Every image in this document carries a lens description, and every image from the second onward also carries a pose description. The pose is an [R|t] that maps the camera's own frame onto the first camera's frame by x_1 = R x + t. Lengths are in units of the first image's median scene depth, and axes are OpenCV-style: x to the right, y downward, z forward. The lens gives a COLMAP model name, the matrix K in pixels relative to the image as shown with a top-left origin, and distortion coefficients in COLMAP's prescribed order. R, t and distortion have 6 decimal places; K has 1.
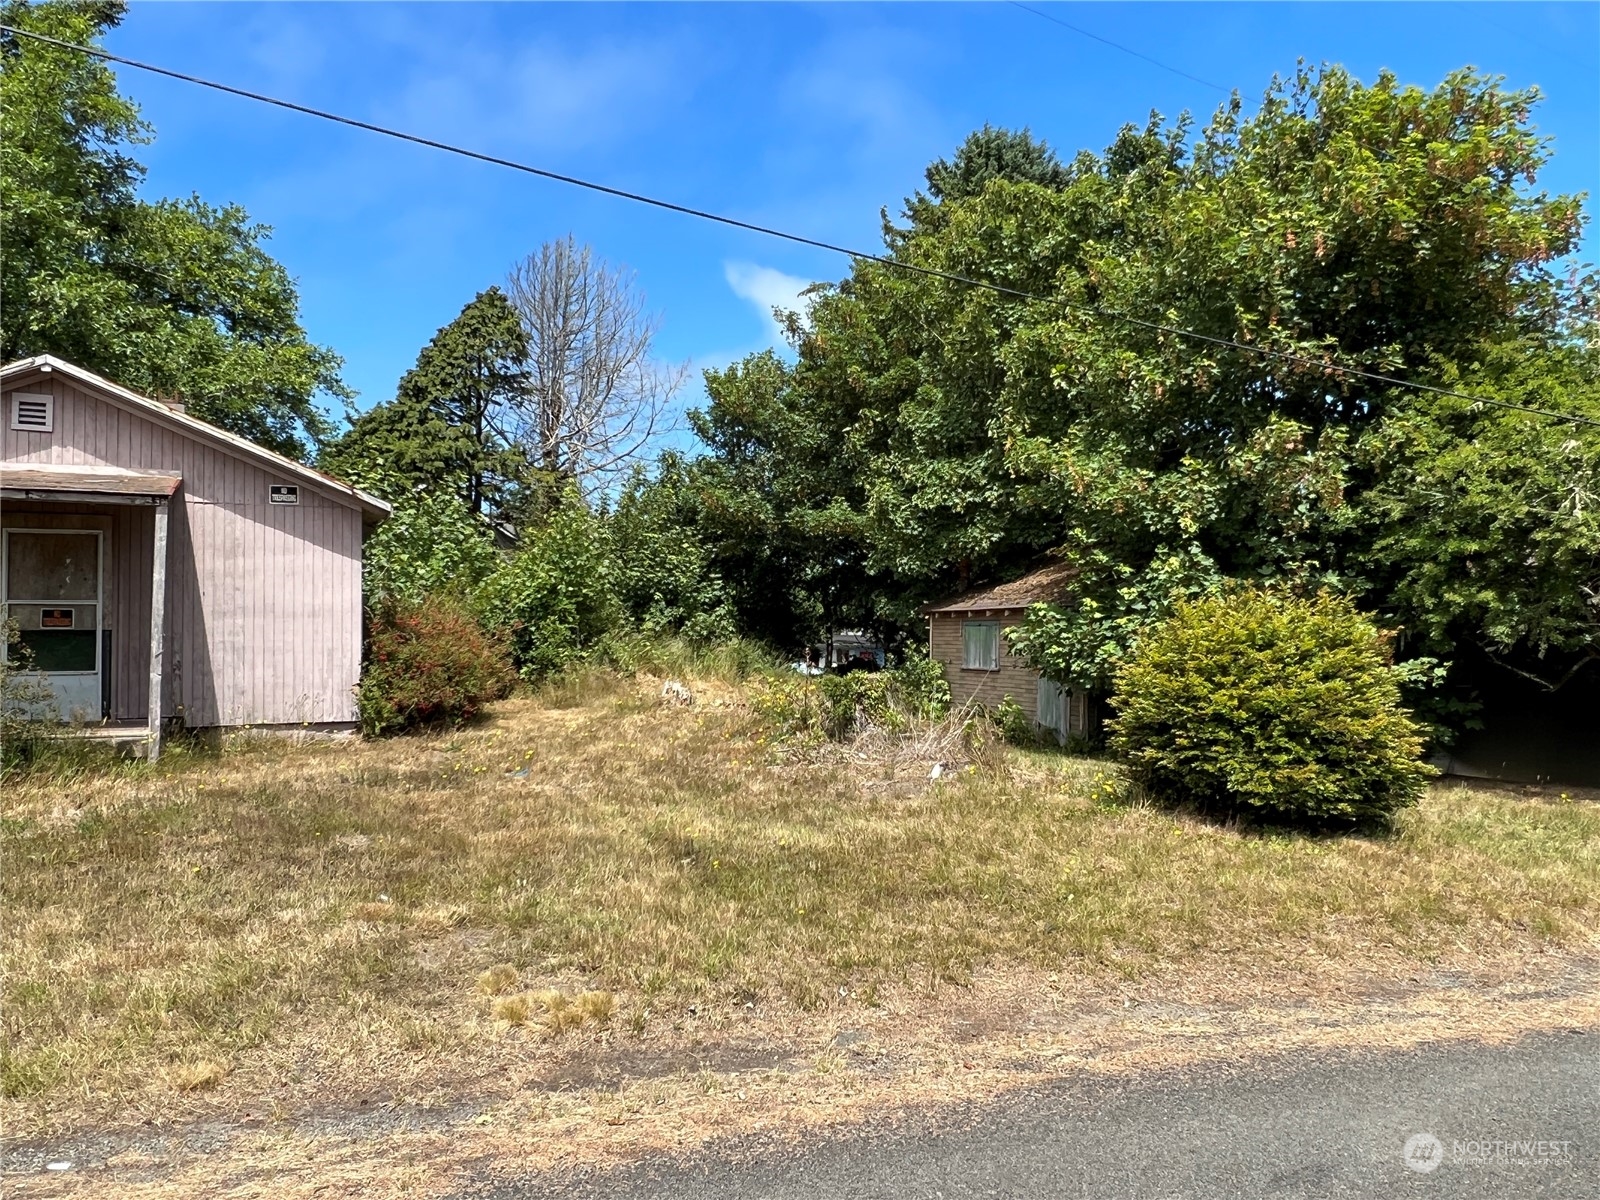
lens RADIAL K [[1191.1, 0, 791.7], [0, 1191.1, 591.0], [0, 0, 1]] dist [0.002647, -0.007007]
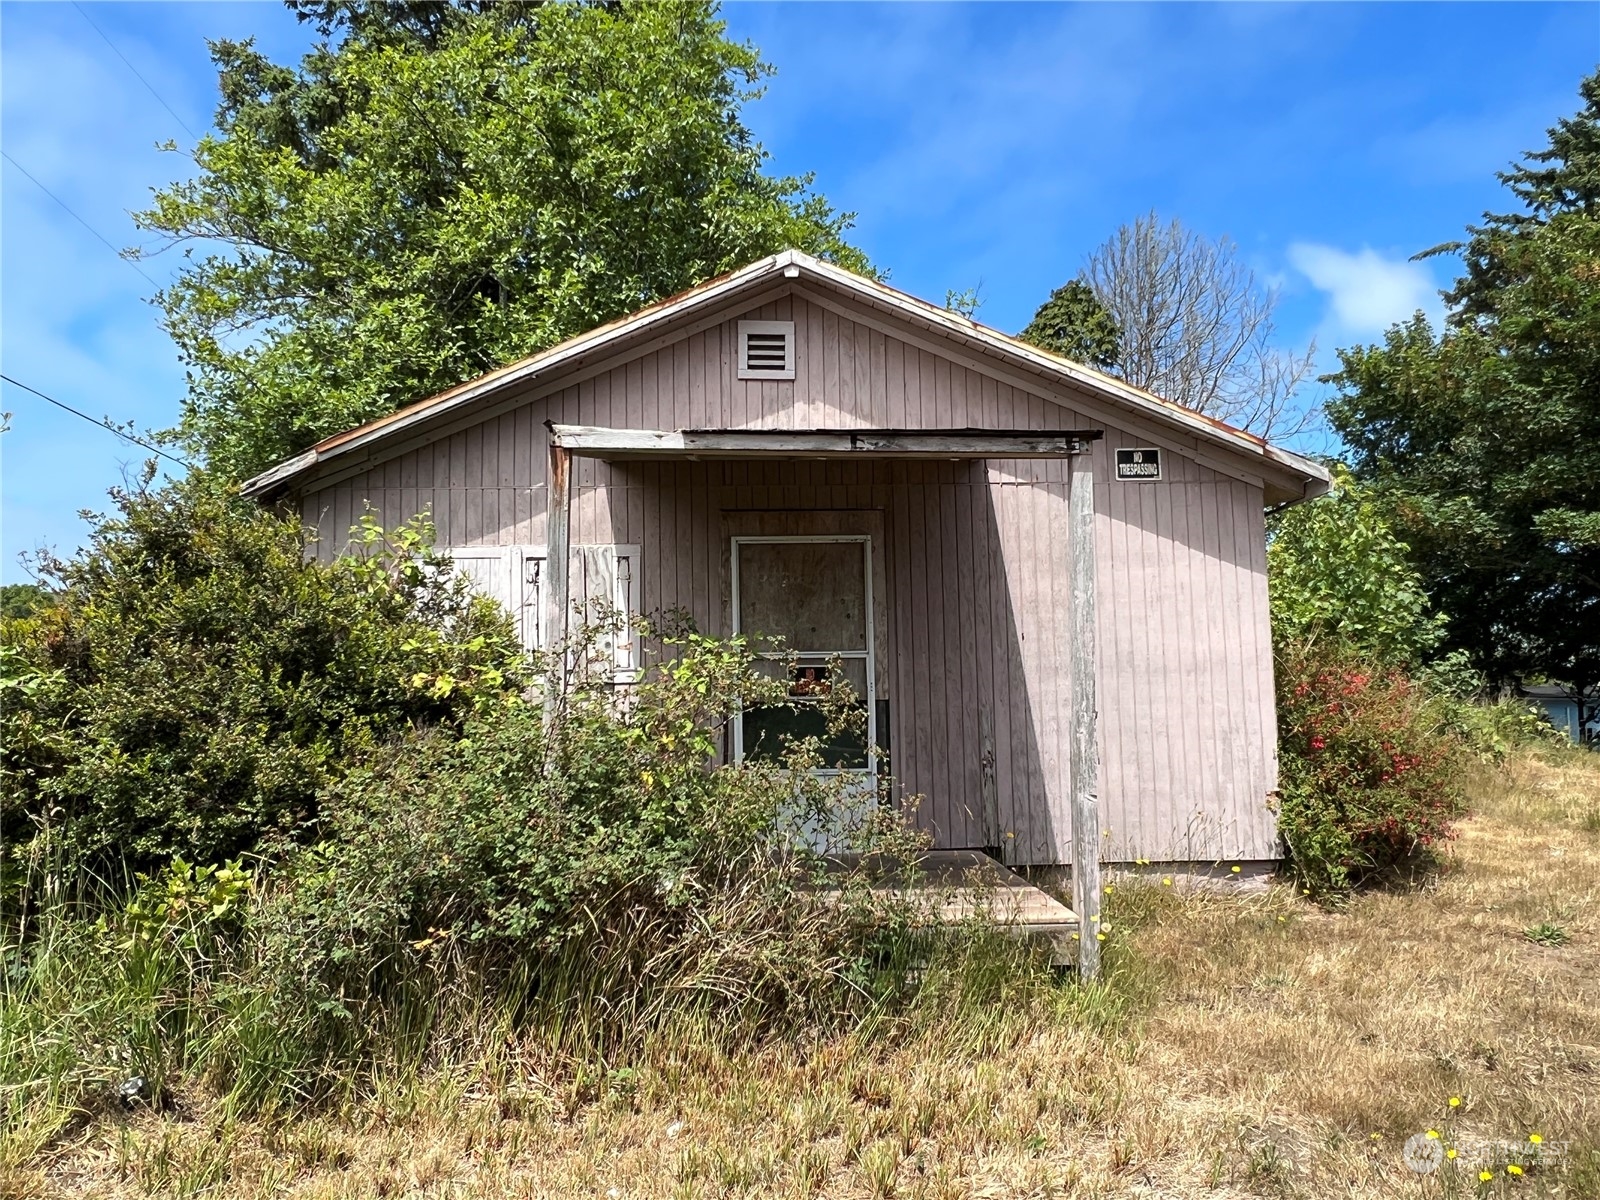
lens RADIAL K [[1194.1, 0, 784.8], [0, 1194.1, 606.2], [0, 0, 1]] dist [-0.003691, -0.004267]
pose [[0.928590, -0.034433, -0.369506, -0.520983], [0.022621, 0.999087, -0.036253, 0.007930], [0.370417, 0.025306, 0.928521, 0.554185]]
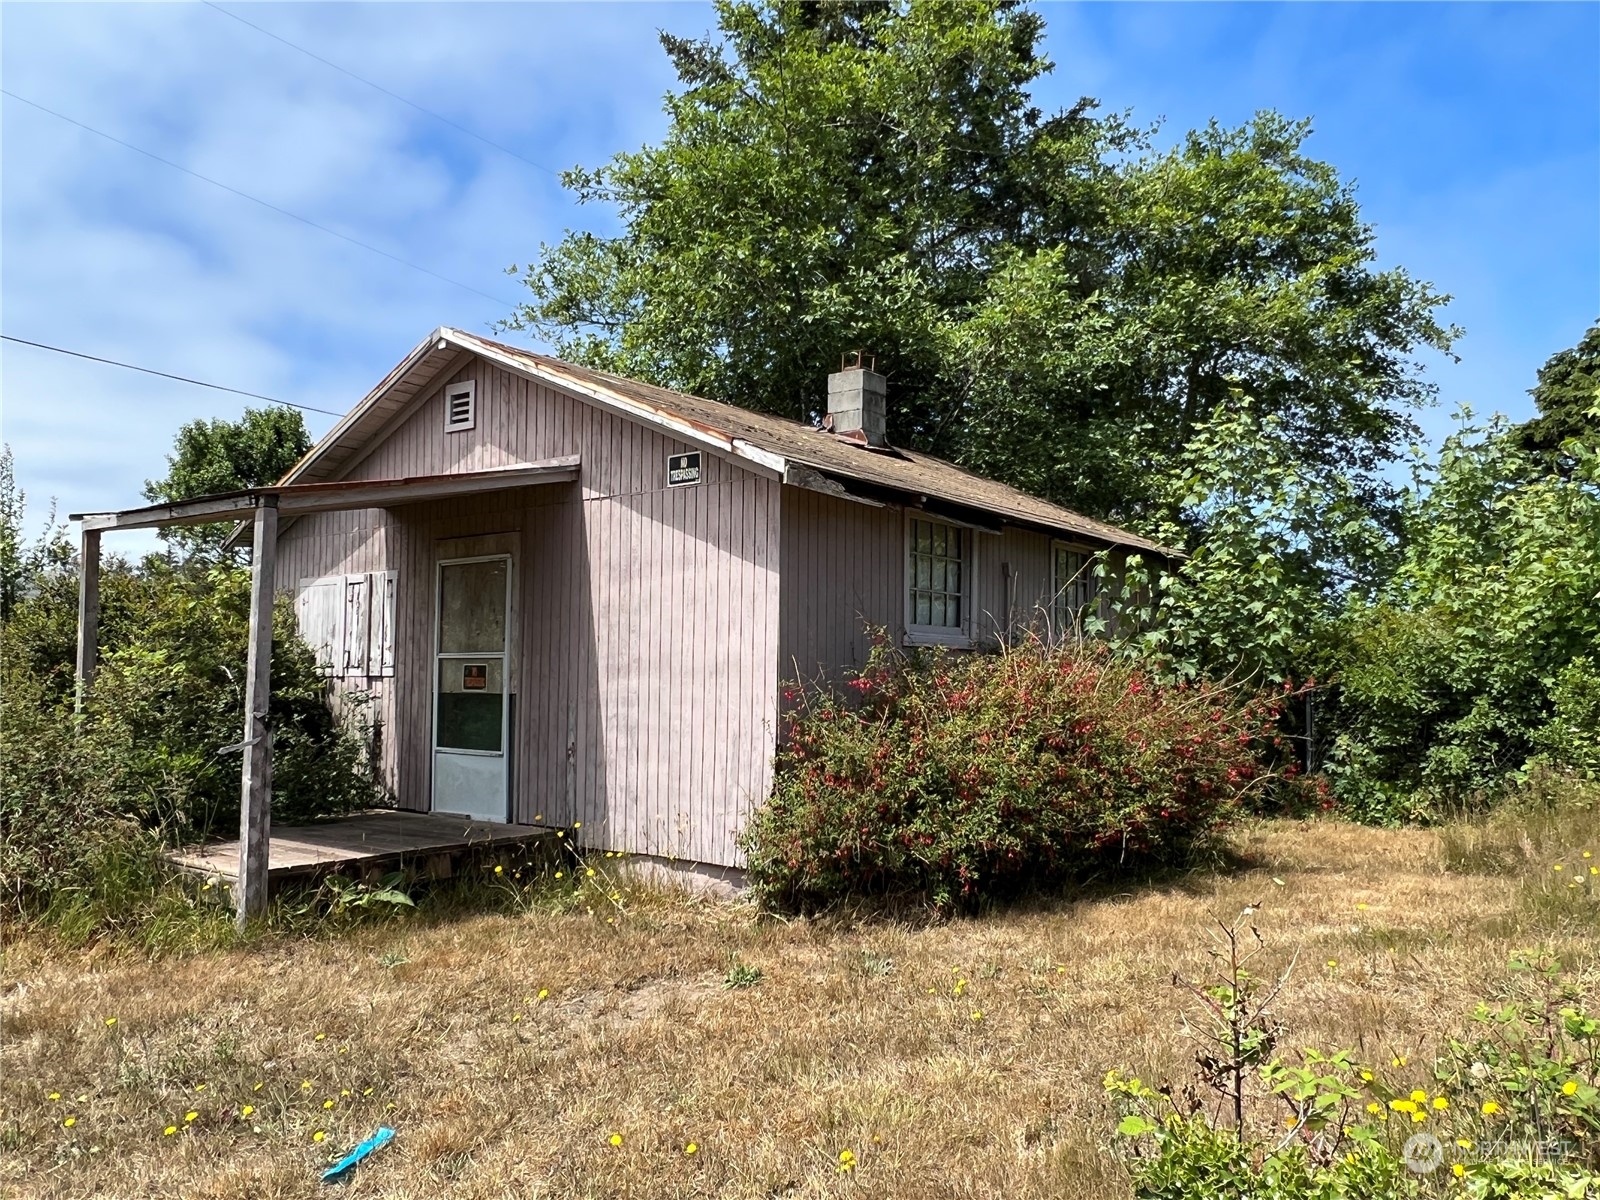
lens RADIAL K [[1192.7, 0, 782.6], [0, 1192.7, 590.9], [0, 0, 1]] dist [0.000447, -0.004758]
pose [[0.452873, -0.051864, -0.890065, 0.168668], [0.032526, 0.998603, -0.041638, 0.008338], [0.890982, -0.010094, 0.453927, 1.079447]]
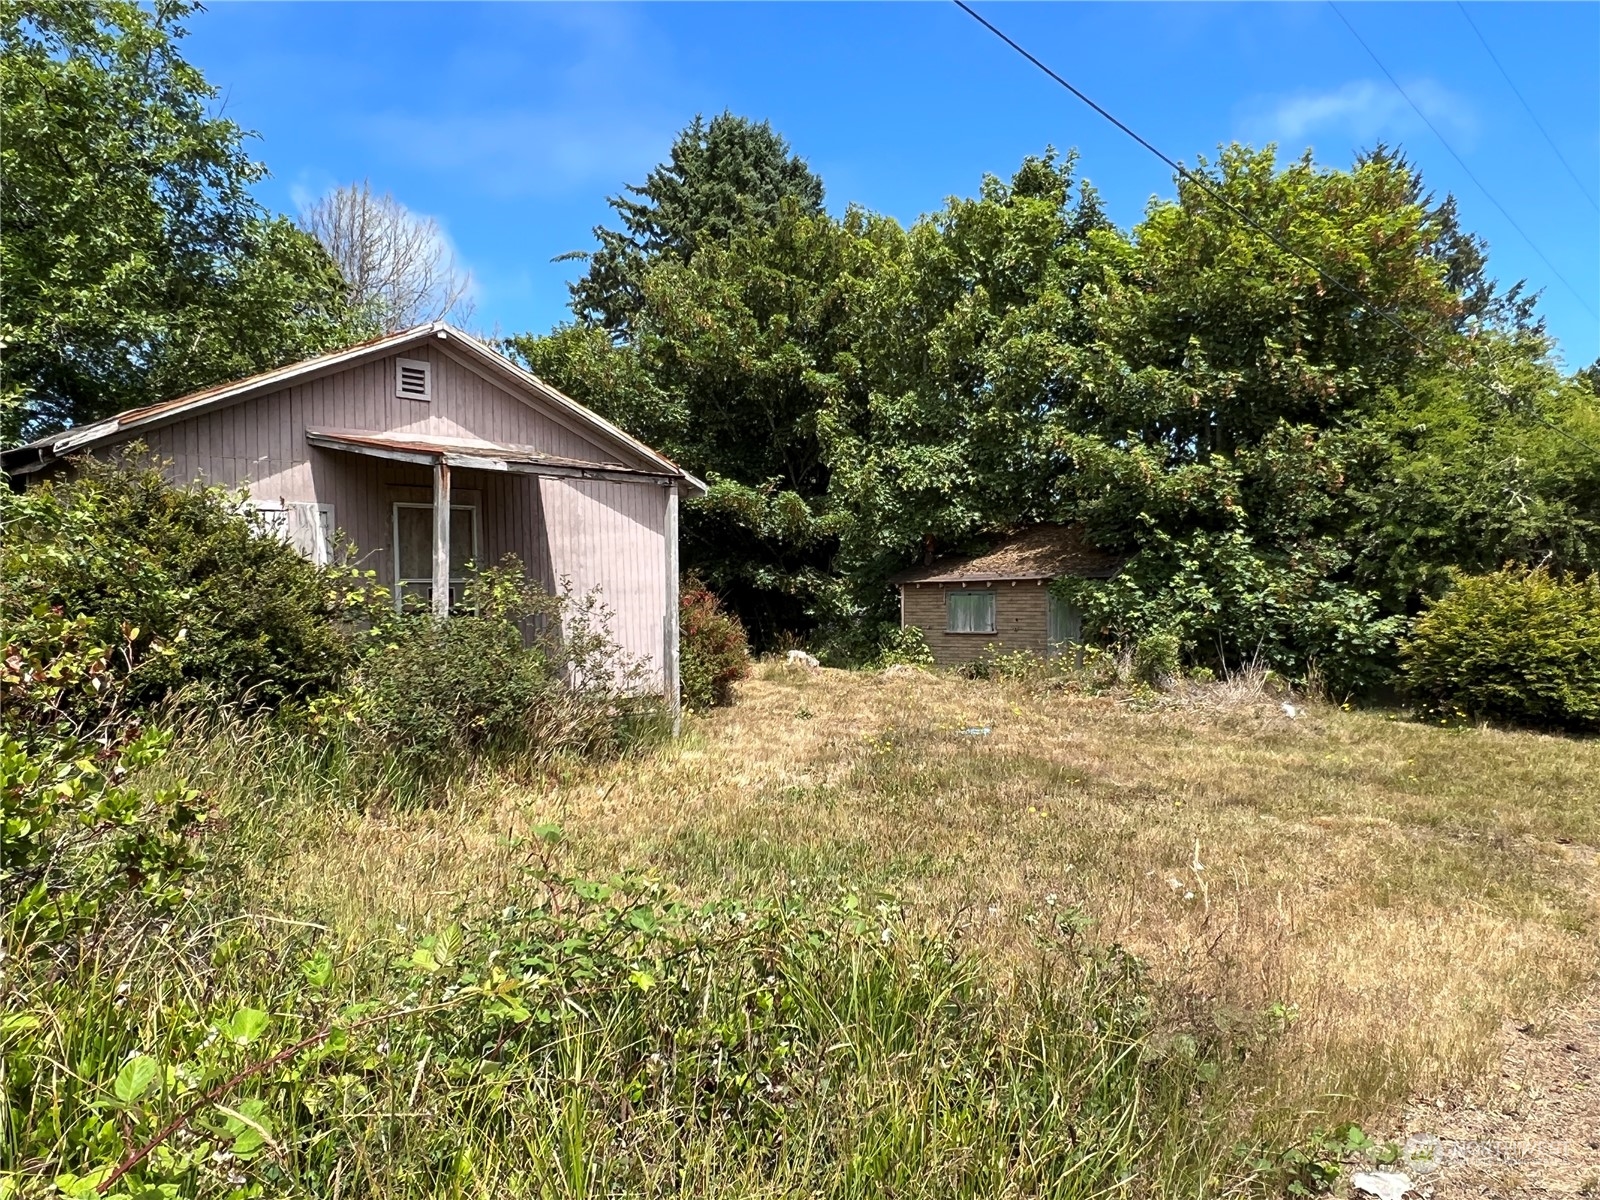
lens RADIAL K [[1192.7, 0, 782.6], [0, 1192.7, 590.9], [0, 0, 1]] dist [0.000447, -0.004758]
pose [[0.935227, -0.009039, 0.353933, -0.904077], [-0.000245, 0.999657, 0.026177, -0.009706], [-0.354048, -0.024568, 0.934904, 0.012352]]
